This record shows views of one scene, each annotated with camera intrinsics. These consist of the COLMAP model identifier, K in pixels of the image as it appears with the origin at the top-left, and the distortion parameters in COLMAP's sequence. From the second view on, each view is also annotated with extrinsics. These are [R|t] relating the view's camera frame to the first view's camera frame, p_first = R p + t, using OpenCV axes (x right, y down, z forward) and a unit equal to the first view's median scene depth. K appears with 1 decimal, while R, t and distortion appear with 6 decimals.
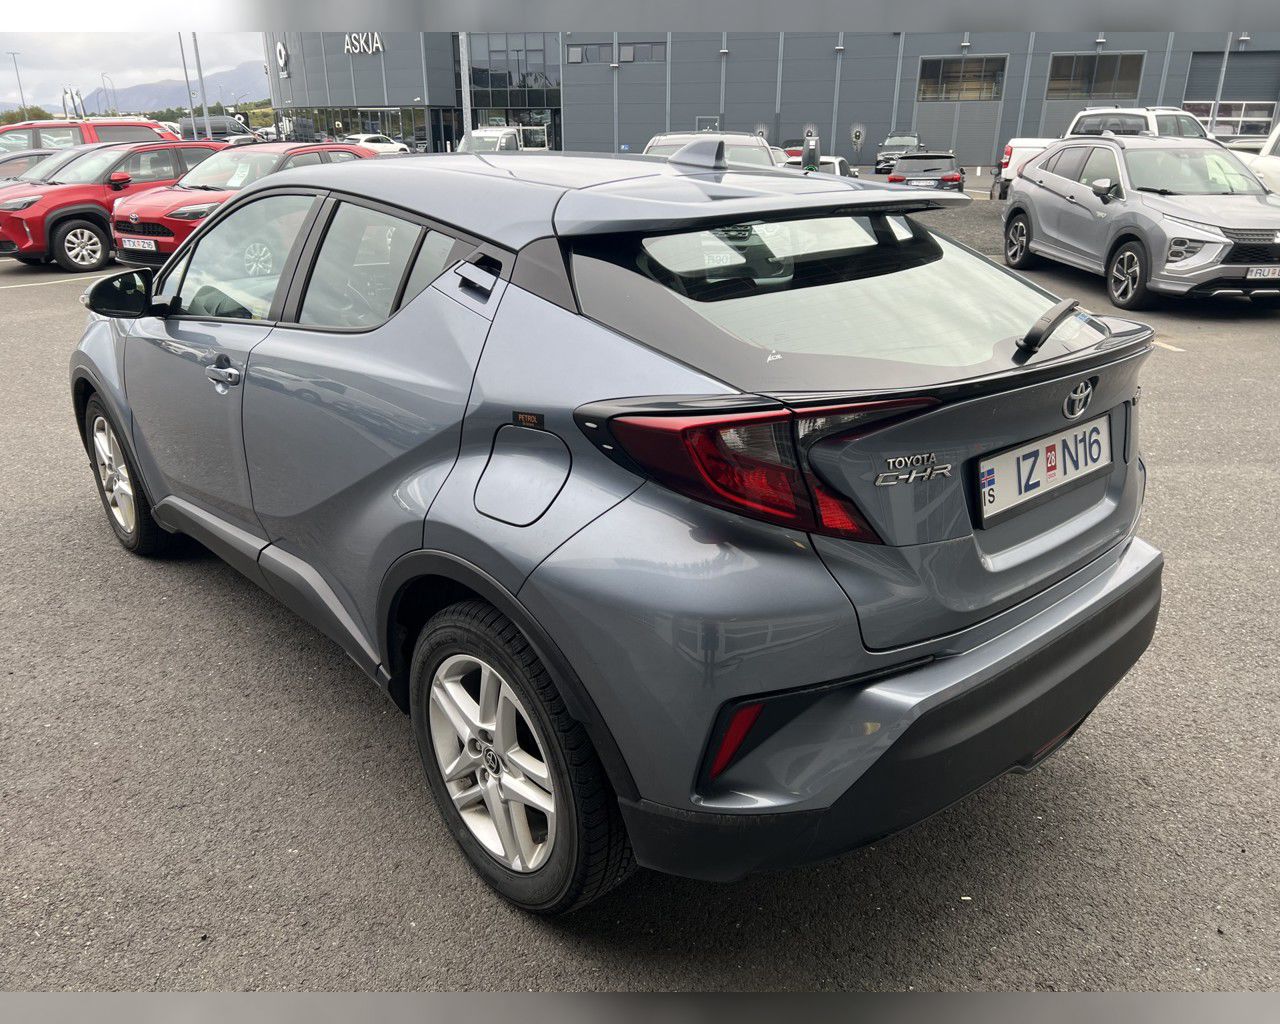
lens RADIAL K [[955.5, 0, 639.1], [0, 955.5, 526.8], [0, 0, 1]] dist [0.066943, -0.074252]
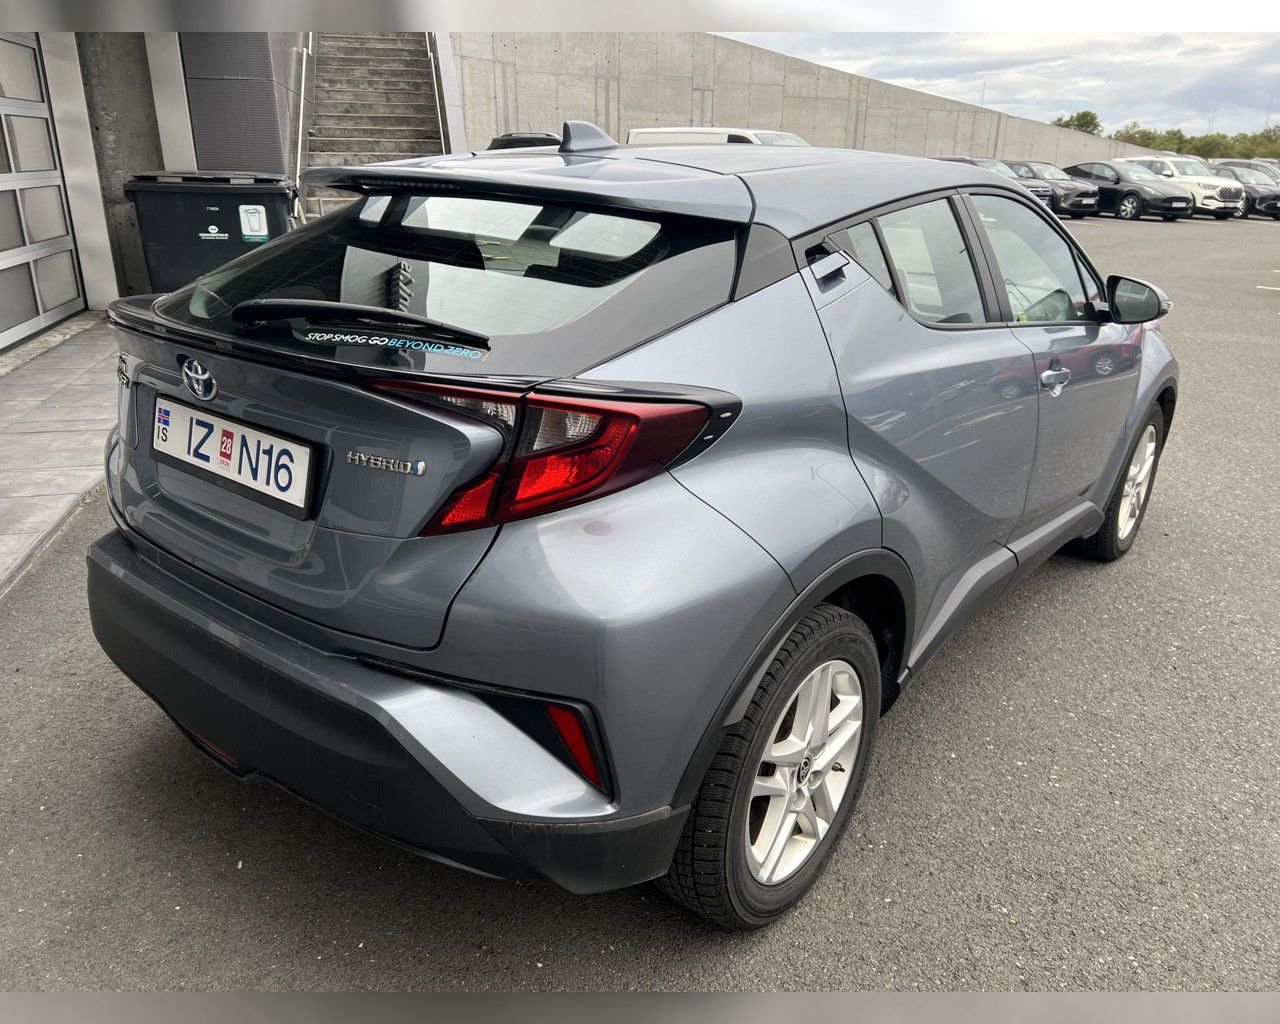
lens RADIAL K [[955.5, 0, 639.1], [0, 955.5, 526.8], [0, 0, 1]] dist [0.066943, -0.074252]
pose [[0.159681, 0.349931, -0.923066, 1.308255], [-0.381136, 0.884414, 0.269346, -0.382928], [0.910625, 0.308805, 0.274595, 1.073410]]
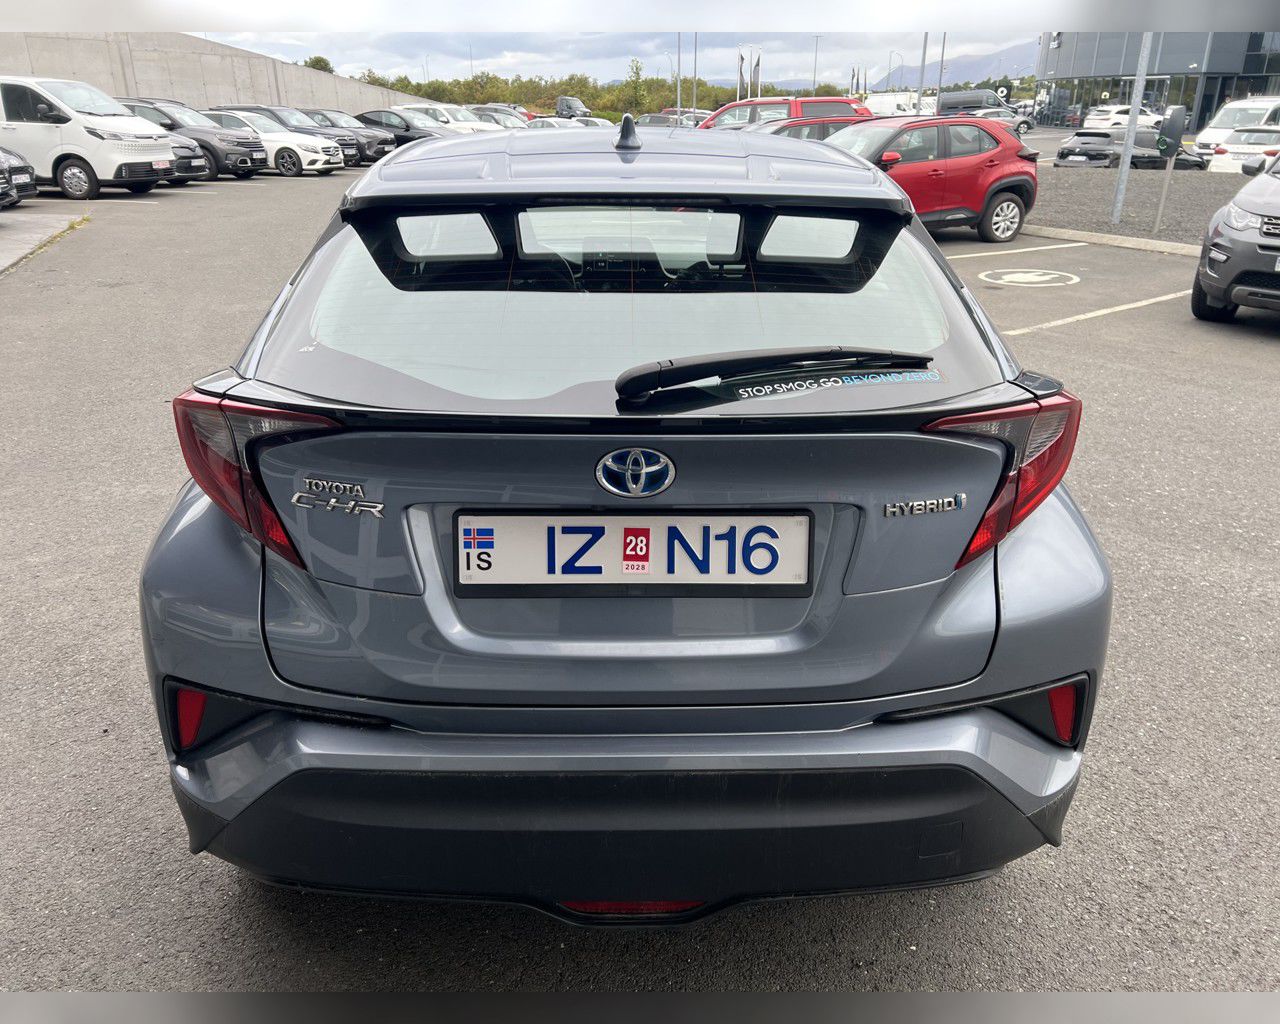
lens RADIAL K [[955.5, 0, 639.1], [0, 955.5, 526.8], [0, 0, 1]] dist [0.066943, -0.074252]
pose [[0.757110, 0.254594, -0.601637, 0.831633], [-0.240167, 0.964917, 0.106091, -0.156159], [0.607539, 0.064171, 0.791693, 0.385535]]
